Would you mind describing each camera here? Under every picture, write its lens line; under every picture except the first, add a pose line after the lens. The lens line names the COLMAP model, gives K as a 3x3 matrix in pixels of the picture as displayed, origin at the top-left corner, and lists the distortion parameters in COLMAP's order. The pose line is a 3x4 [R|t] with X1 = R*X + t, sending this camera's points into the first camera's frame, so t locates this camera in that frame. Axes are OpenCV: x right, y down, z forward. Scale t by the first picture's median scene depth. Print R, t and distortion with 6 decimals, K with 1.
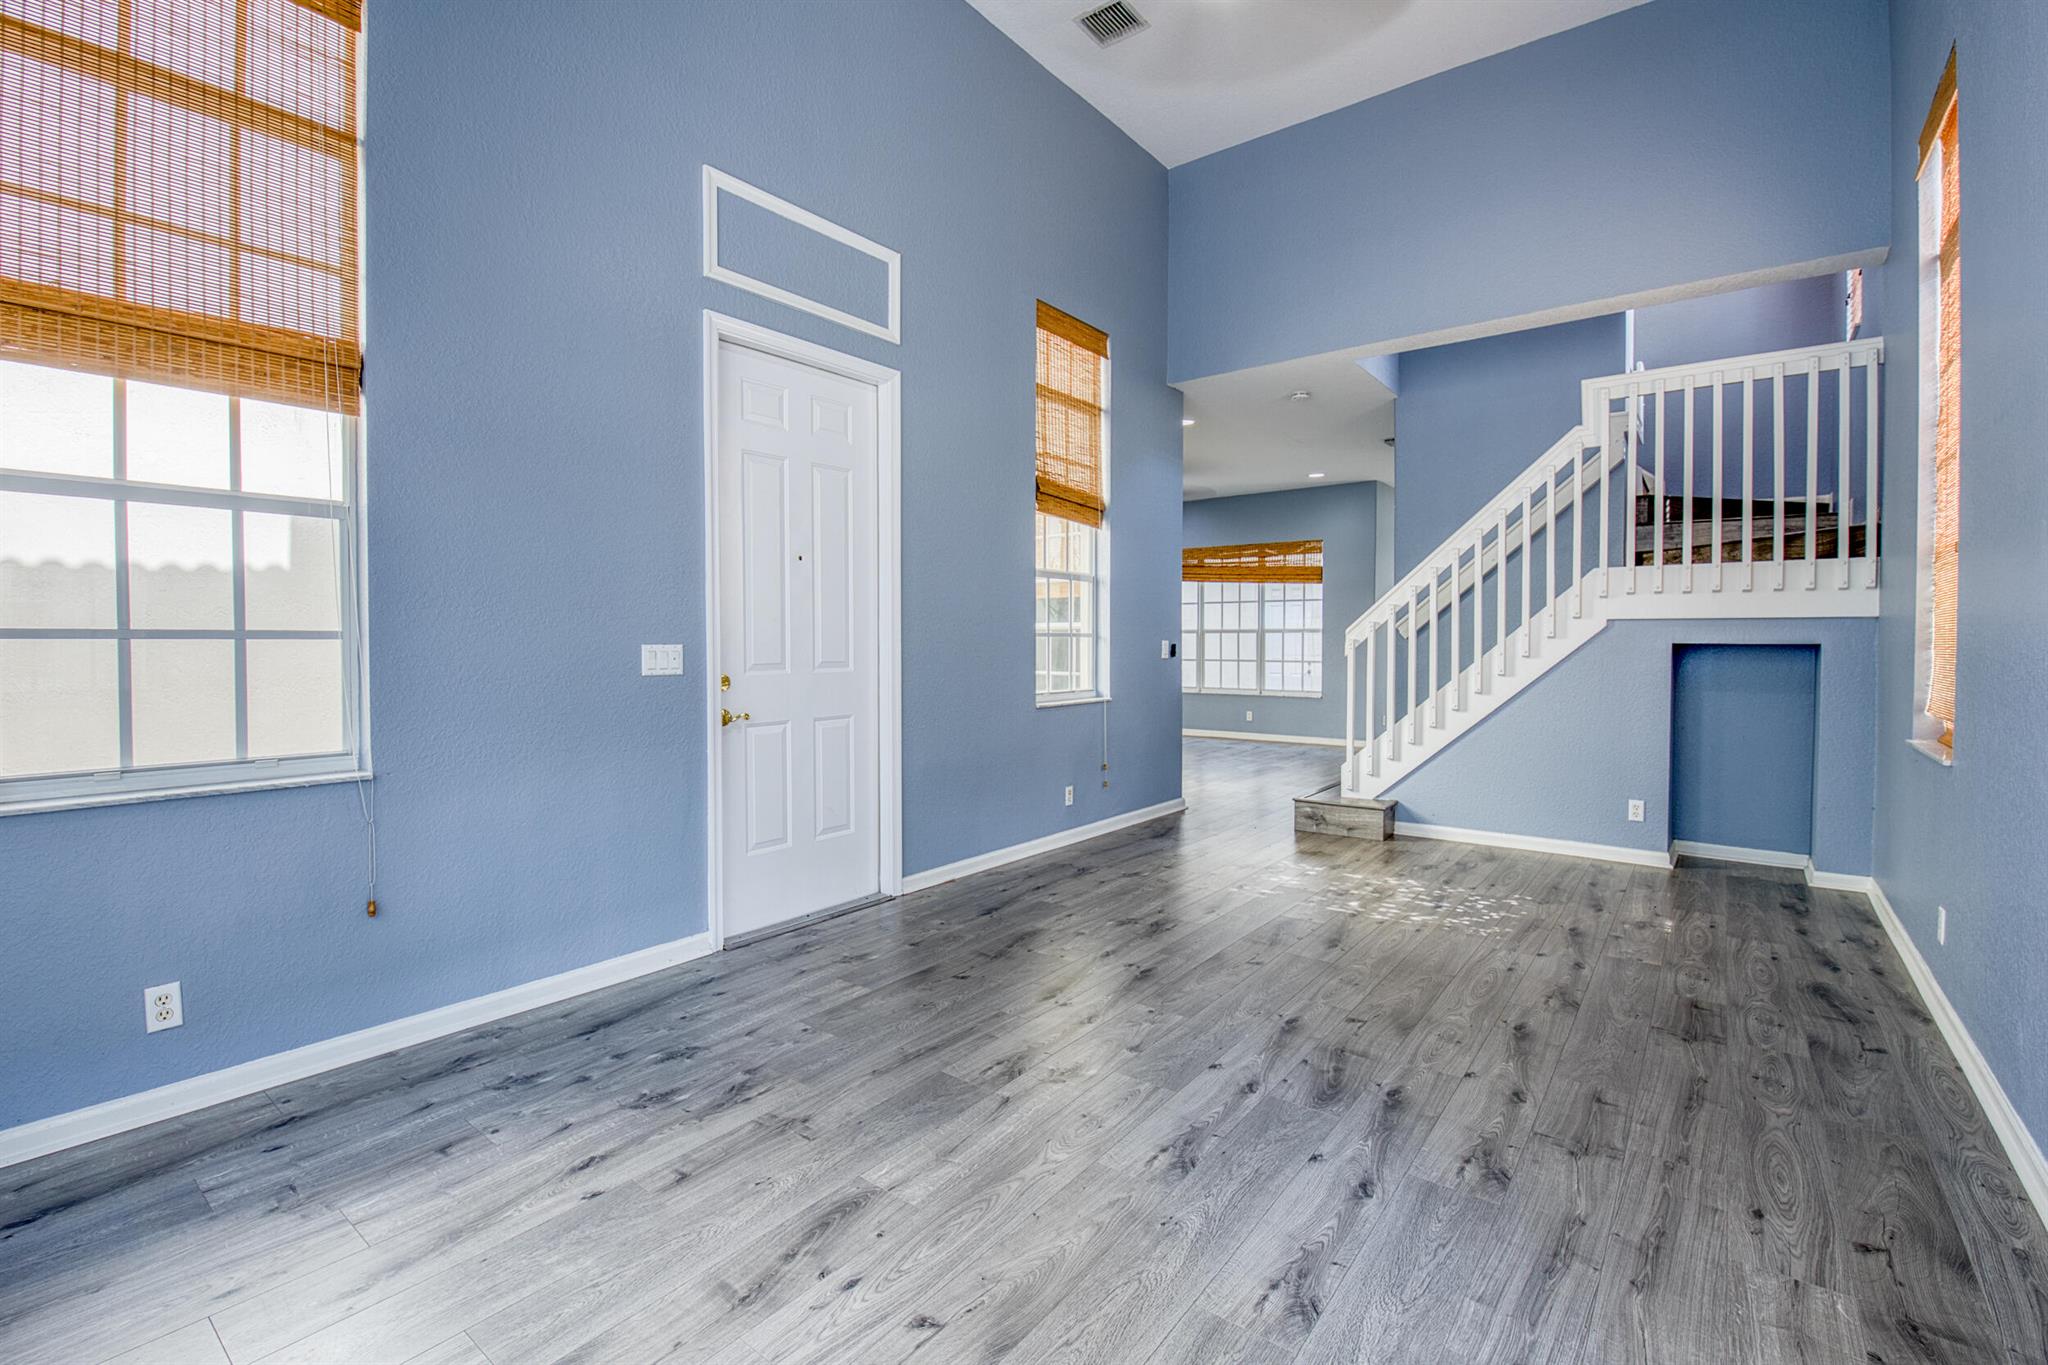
lens RADIAL K [[895.6, 0, 1025.4], [0, 895.6, 654.1], [0, 0, 1]] dist [-0.005618, -0.006707]
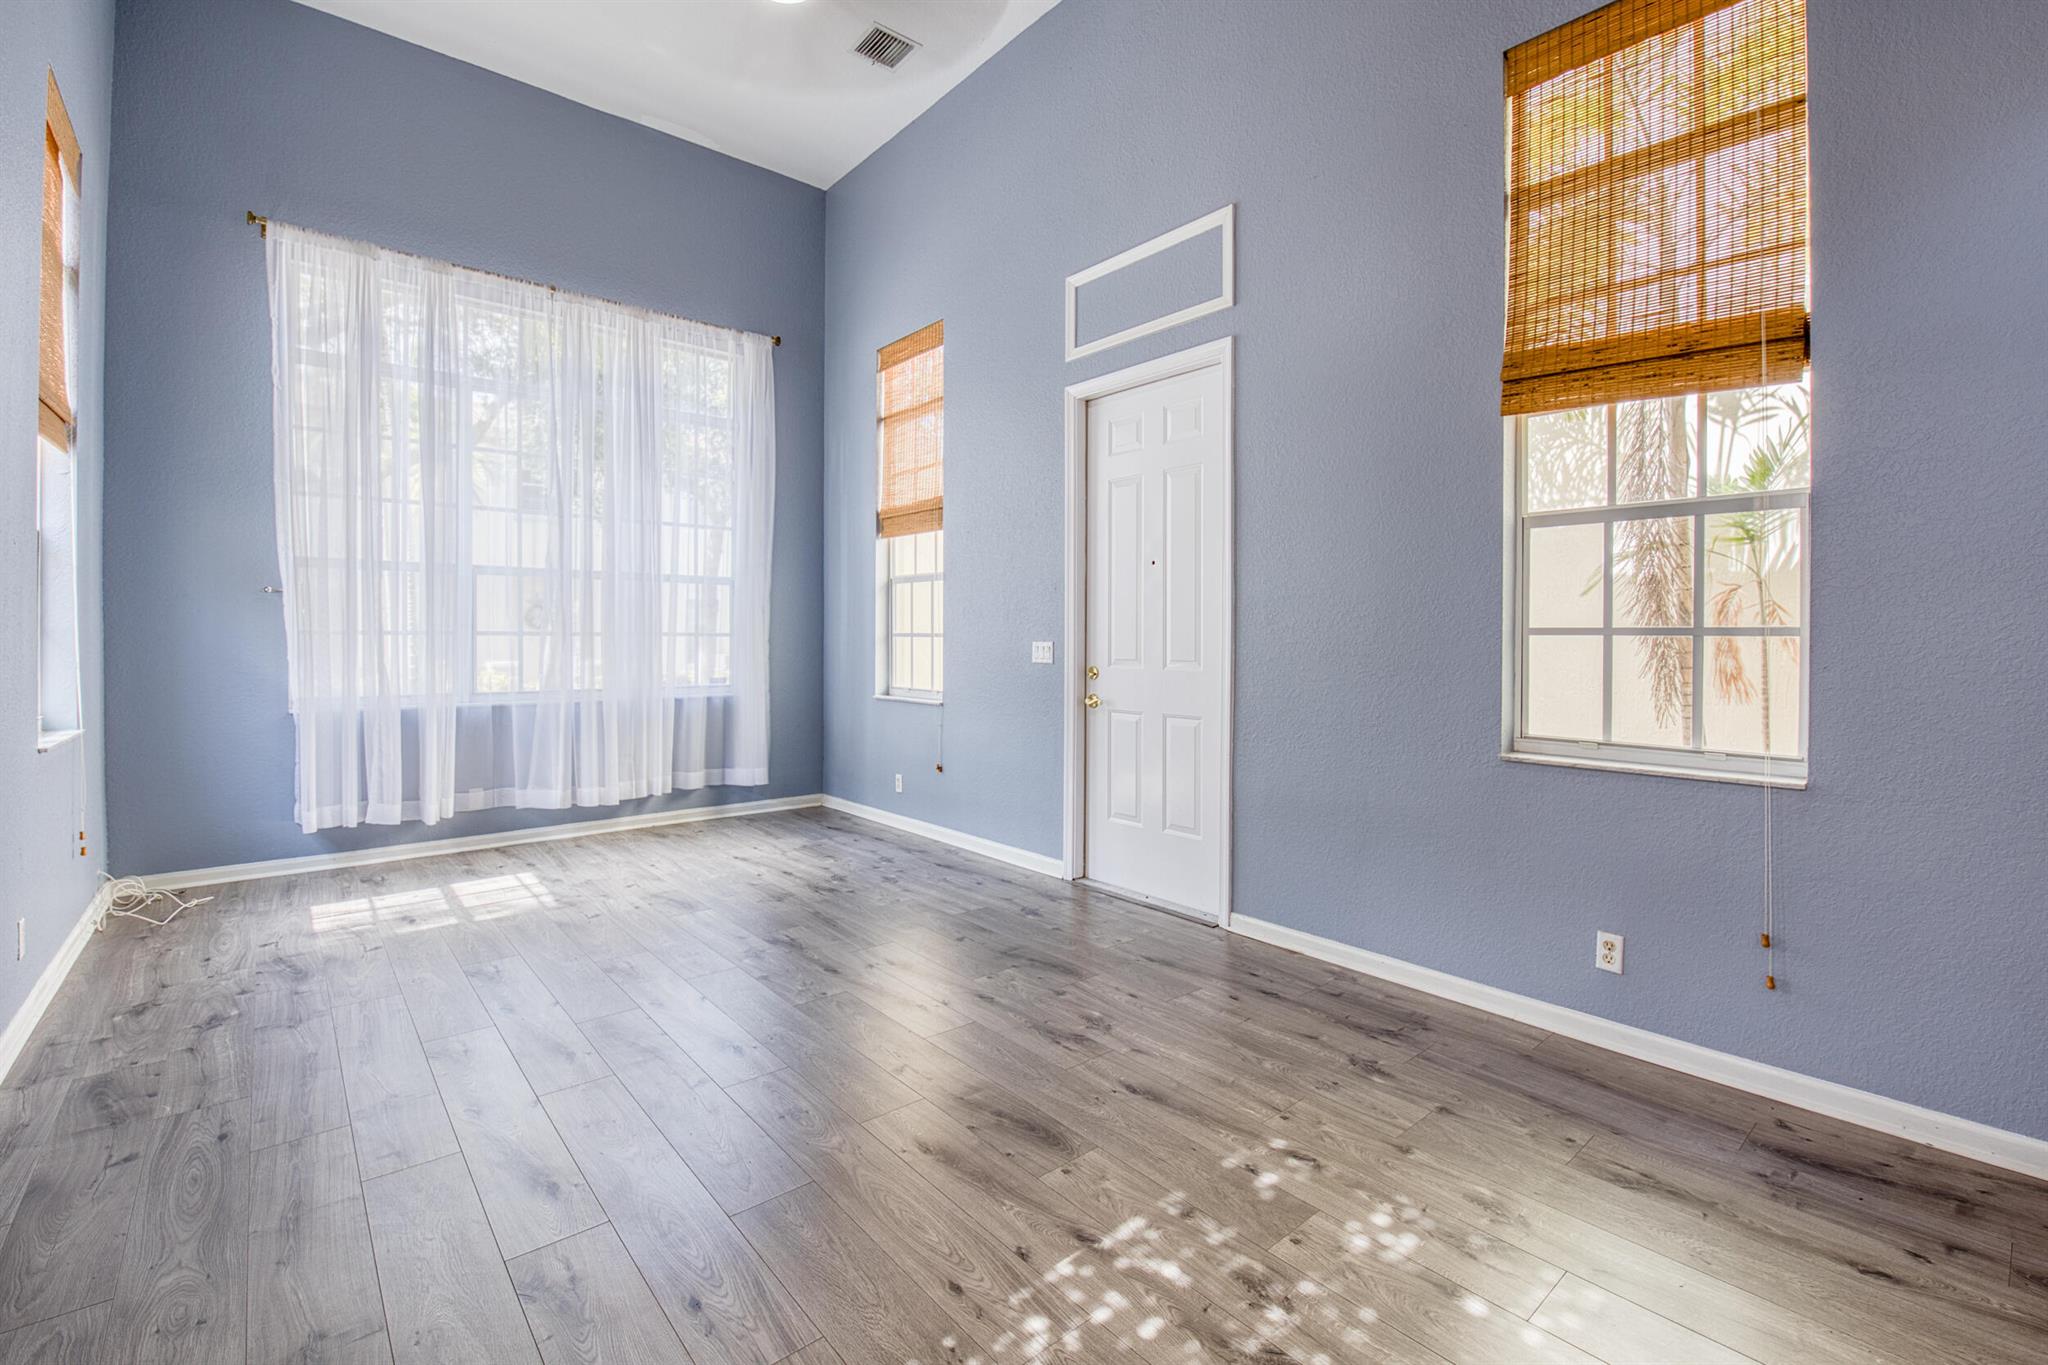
lens RADIAL K [[889.4, 0, 1024.2], [0, 889.4, 639.7], [0, 0, 1]] dist [-0.002210, -0.006916]
pose [[-0.199031, 0.003601, -0.979987, 1.161710], [-0.018450, 0.999802, 0.007421, -0.028326], [0.979819, 0.019558, -0.198925, 1.492908]]
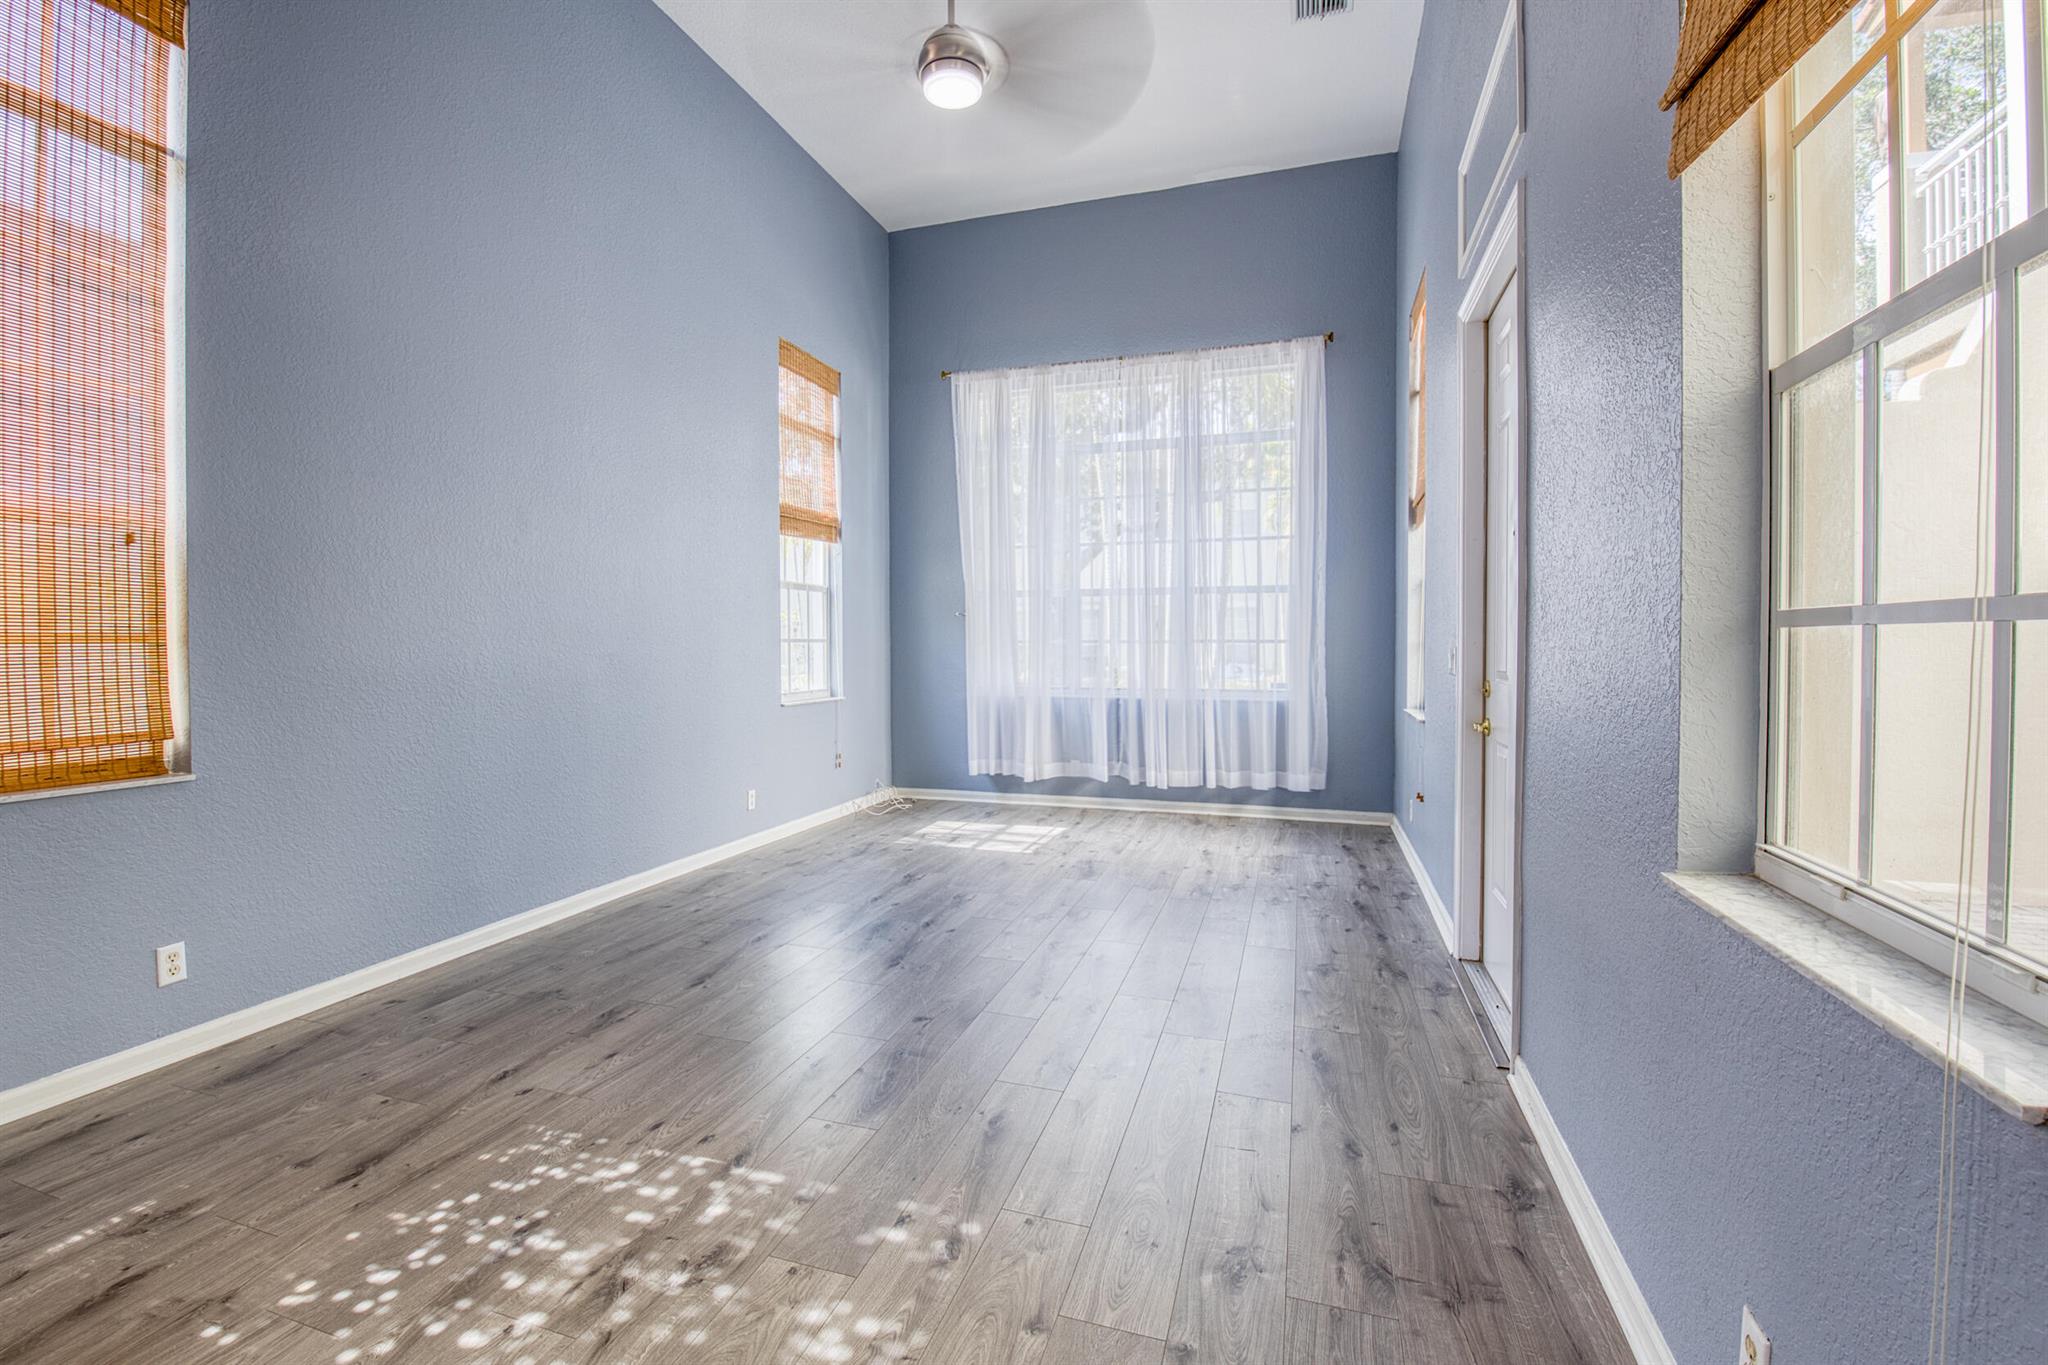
lens RADIAL K [[881.2, 0, 1023.3], [0, 881.2, 651.9], [0, 0, 1]] dist [-0.004425, -0.007267]
pose [[-0.937572, 0.004651, -0.347759, 0.551319], [-0.003979, 0.999702, 0.024096, -0.034805], [0.347768, 0.023975, -0.937274, 2.183439]]
